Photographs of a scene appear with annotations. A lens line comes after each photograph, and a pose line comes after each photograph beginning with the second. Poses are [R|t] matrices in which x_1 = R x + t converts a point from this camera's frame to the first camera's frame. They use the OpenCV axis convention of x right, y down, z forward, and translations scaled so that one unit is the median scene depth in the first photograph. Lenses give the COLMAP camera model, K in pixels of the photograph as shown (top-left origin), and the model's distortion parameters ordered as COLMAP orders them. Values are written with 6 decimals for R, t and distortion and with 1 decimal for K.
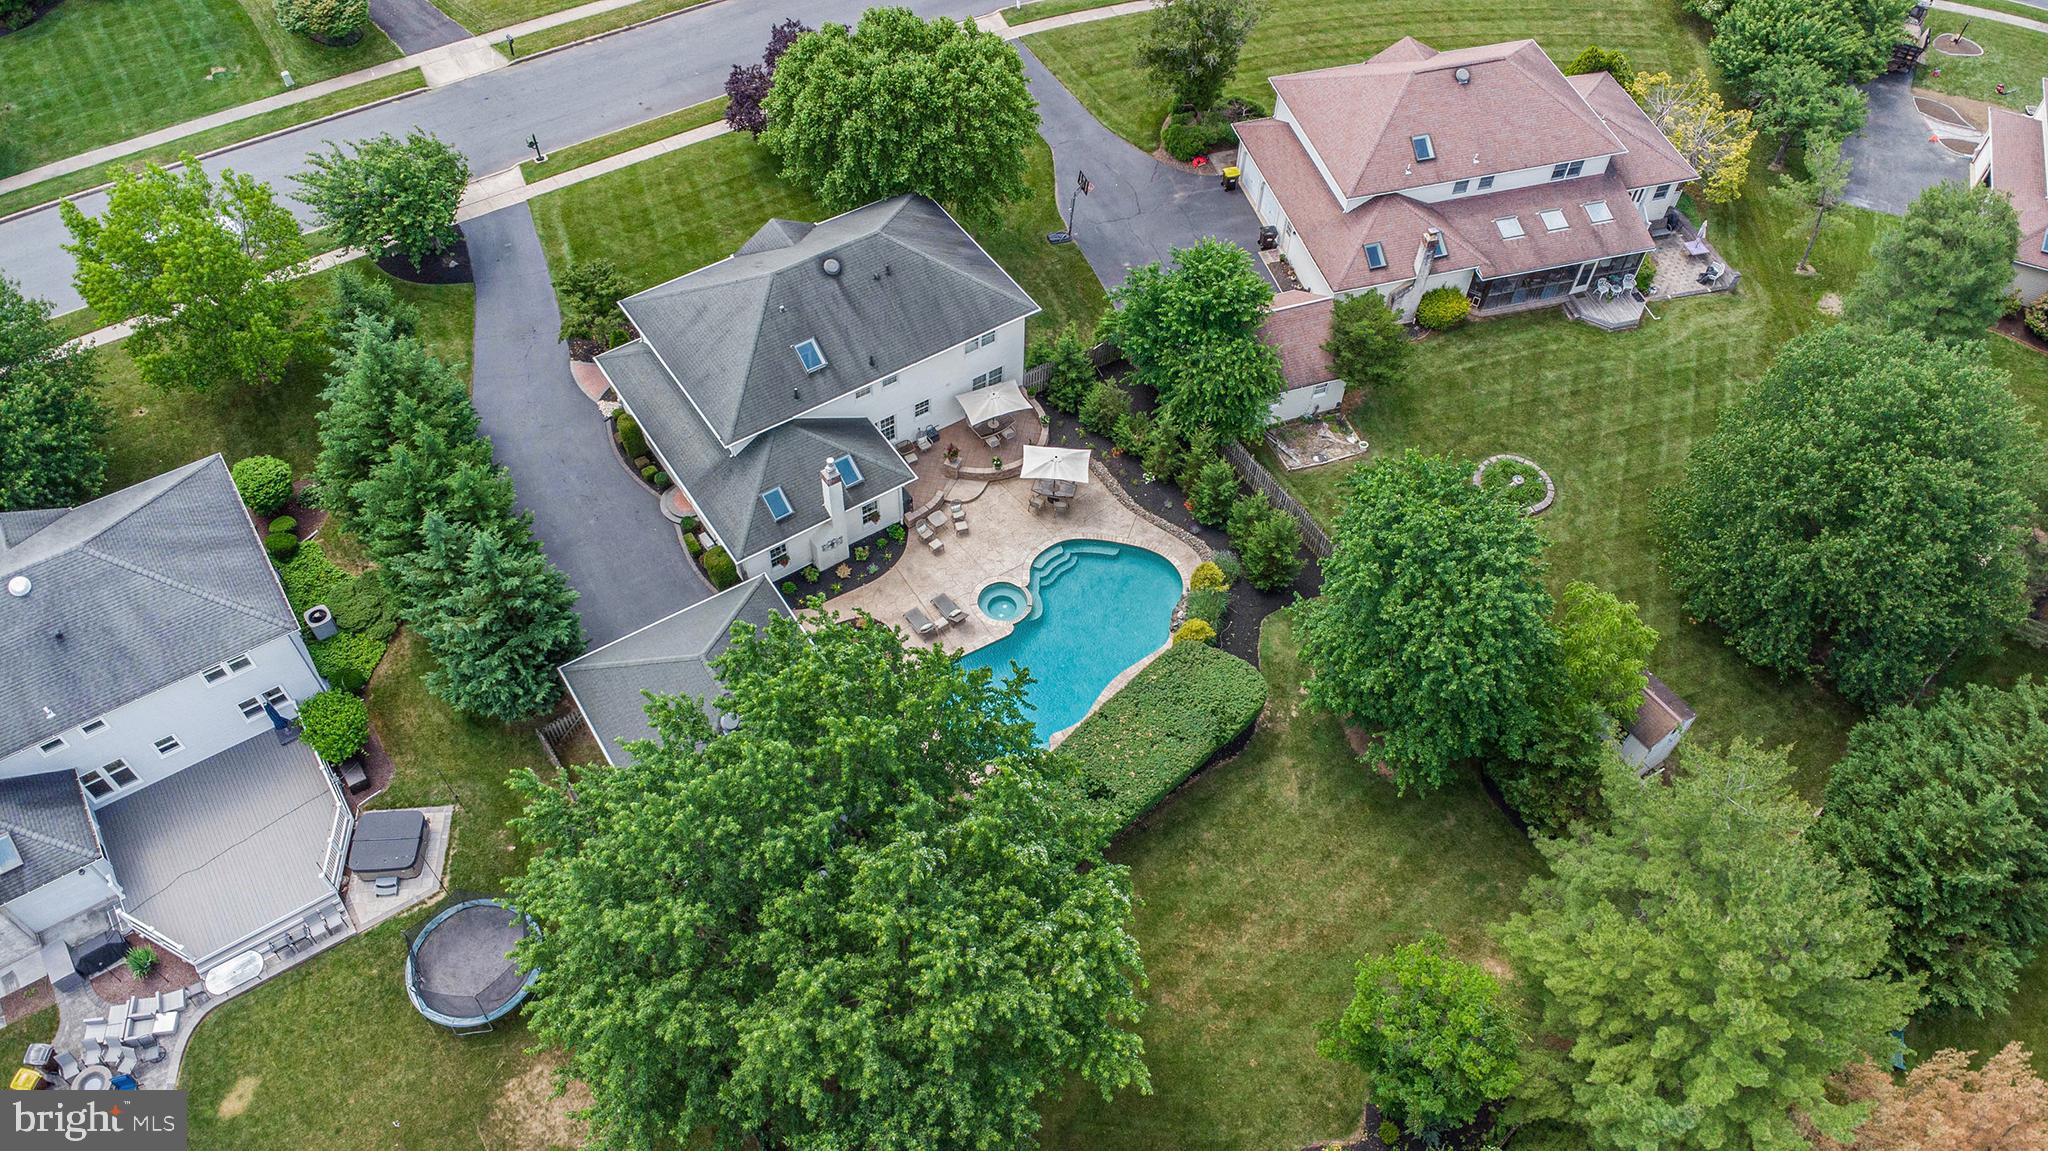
lens RADIAL K [[1471.9, 0, 1020.1], [0, 1471.9, 574.6], [0, 0, 1]] dist [0.014065, -0.014890]
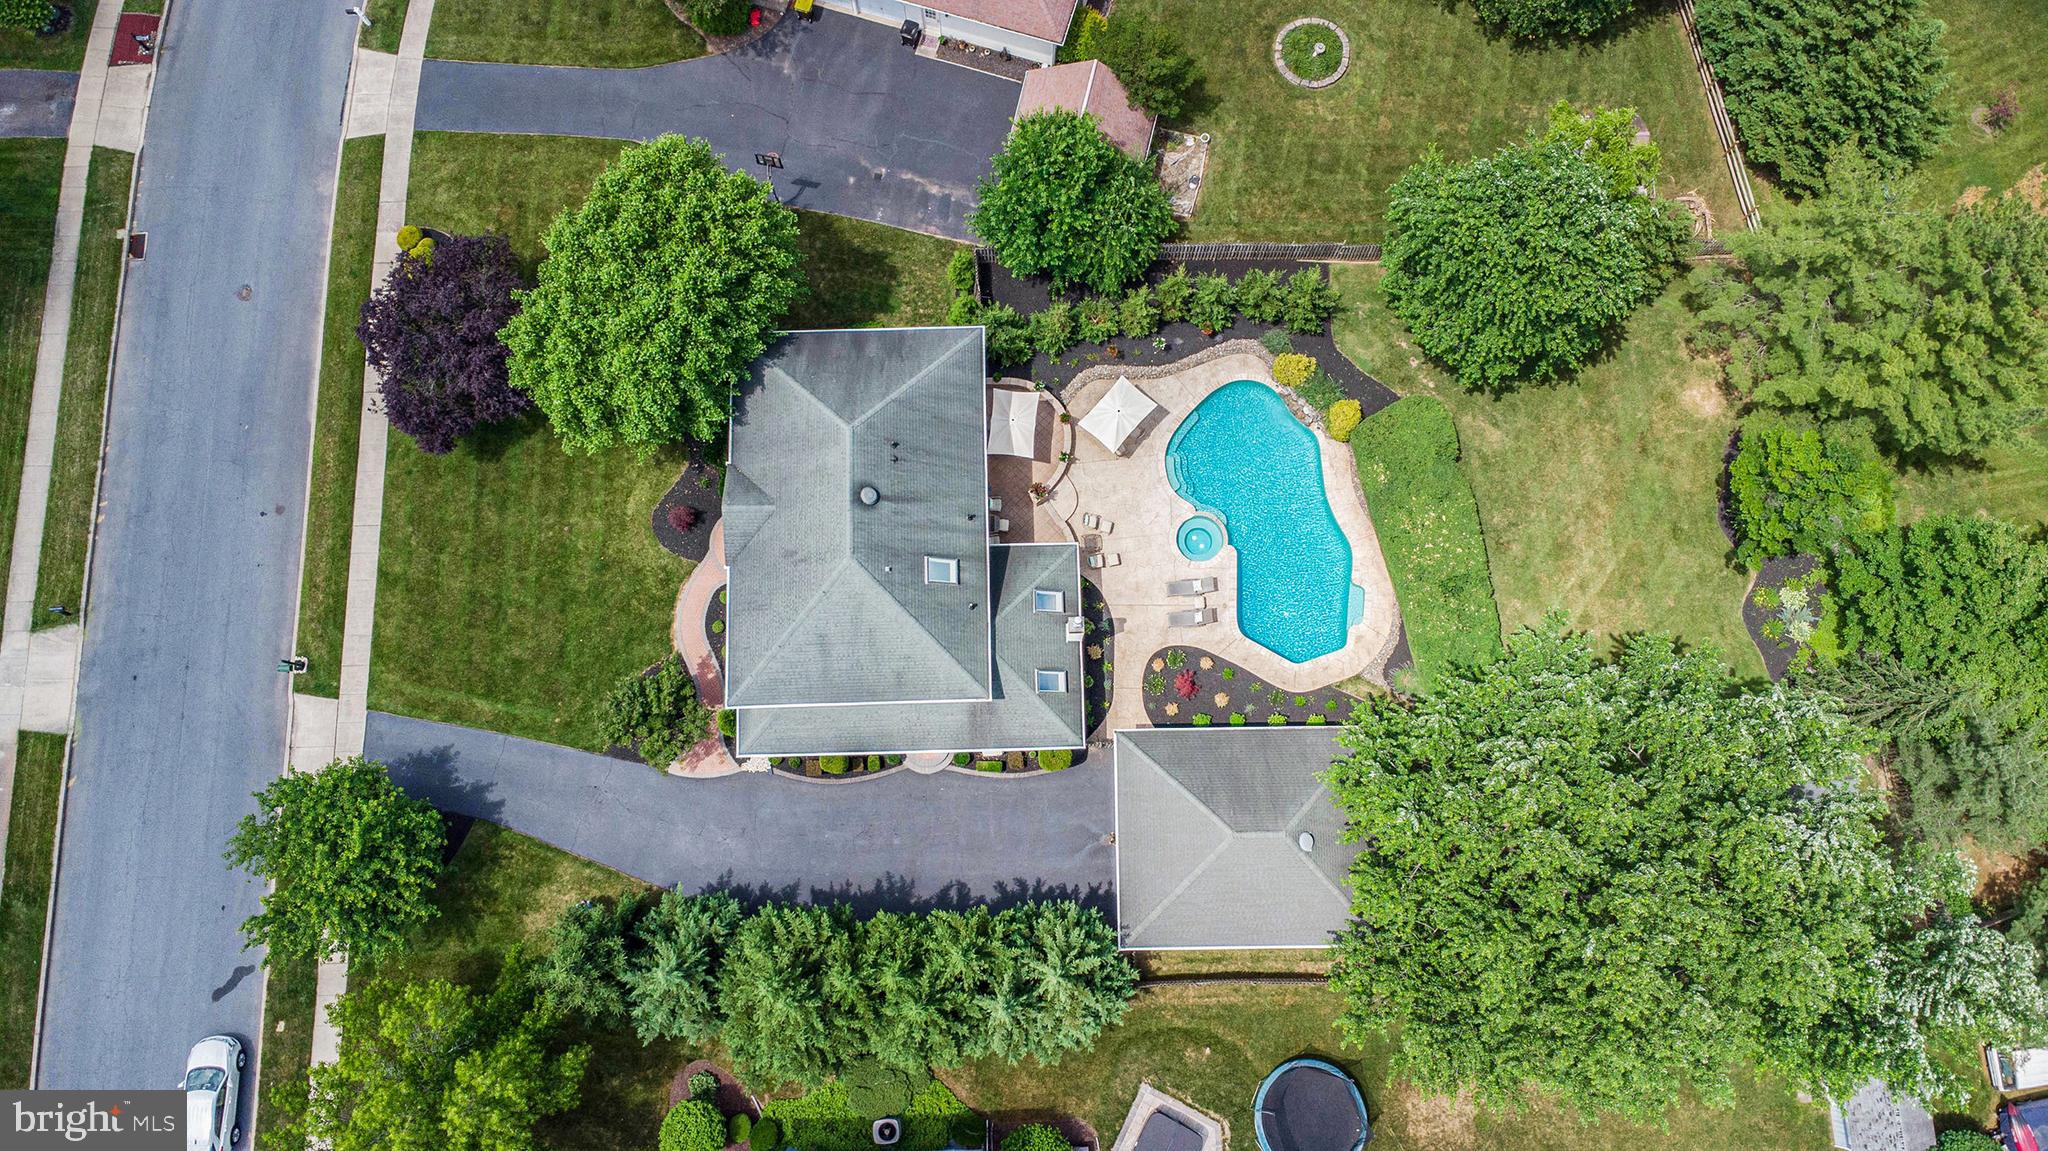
lens RADIAL K [[1471.9, 0, 1032.2], [0, 1471.9, 578.2], [0, 0, 1]] dist [0.014065, -0.014890]
pose [[0.531634, -0.833910, 0.148187, -0.238457], [0.673657, 0.522371, 0.522795, -0.559660], [-0.513373, -0.178108, 0.839479, 0.171724]]
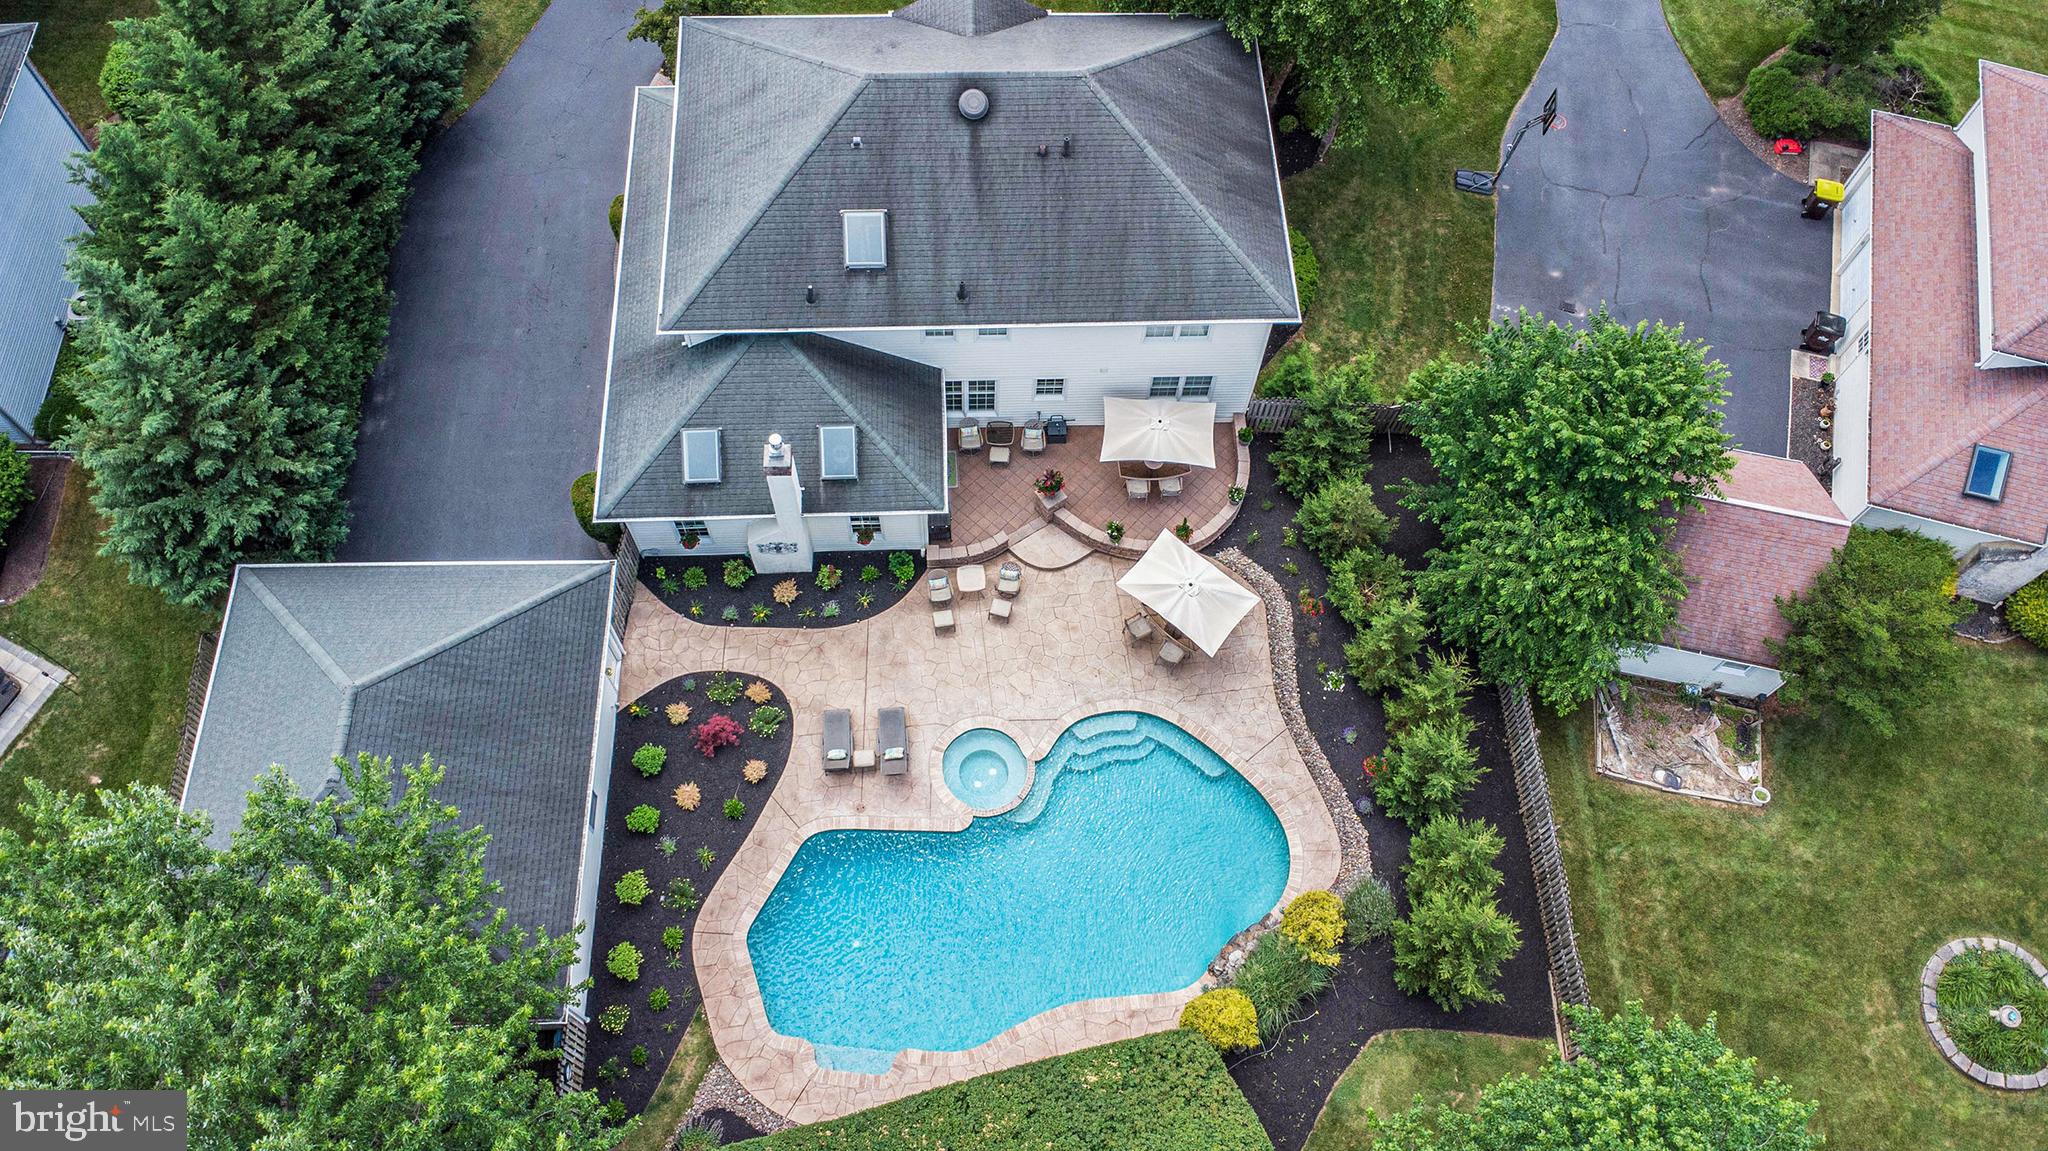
lens RADIAL K [[1471.9, 0, 1026.5], [0, 1471.9, 570.4], [0, 0, 1]] dist [0.014065, -0.014890]
pose [[0.856112, 0.461809, -0.231957, 0.096045], [-0.412991, 0.881188, 0.230099, -0.180983], [0.310660, -0.101195, 0.945119, 0.438044]]
